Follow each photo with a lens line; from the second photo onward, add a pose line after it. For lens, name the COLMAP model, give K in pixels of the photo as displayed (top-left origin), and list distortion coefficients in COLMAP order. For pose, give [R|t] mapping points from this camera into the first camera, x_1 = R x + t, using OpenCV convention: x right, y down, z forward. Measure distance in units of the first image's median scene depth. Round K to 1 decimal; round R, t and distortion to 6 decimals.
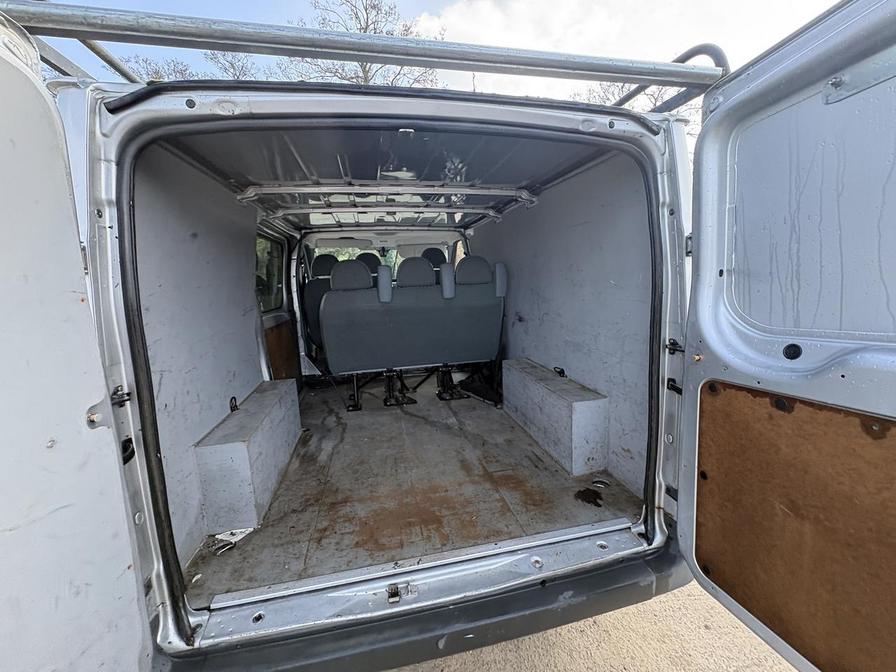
lens RADIAL K [[357.3, 0, 445.5], [0, 357.3, 336.0], [0, 0, 1]] dist [0.000121, 0.000451]
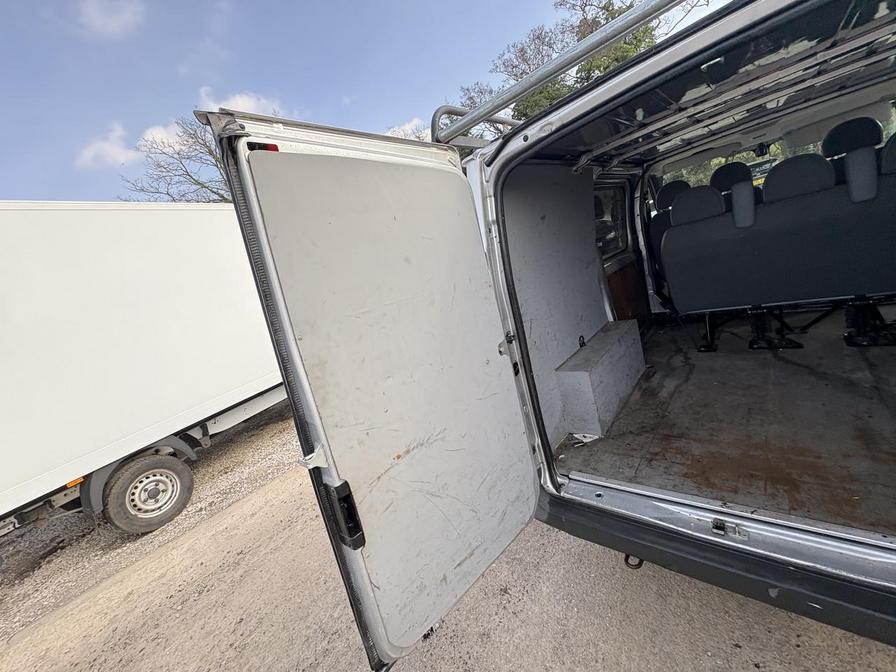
lens RADIAL K [[357.3, 0, 444.1], [0, 357.3, 331.3], [0, 0, 1]] dist [0.000121, 0.000451]
pose [[0.581257, 0.024895, -0.813339, 0.159118], [0.119462, 0.986091, 0.115557, -0.051729], [0.804903, -0.164332, 0.570198, -0.117509]]
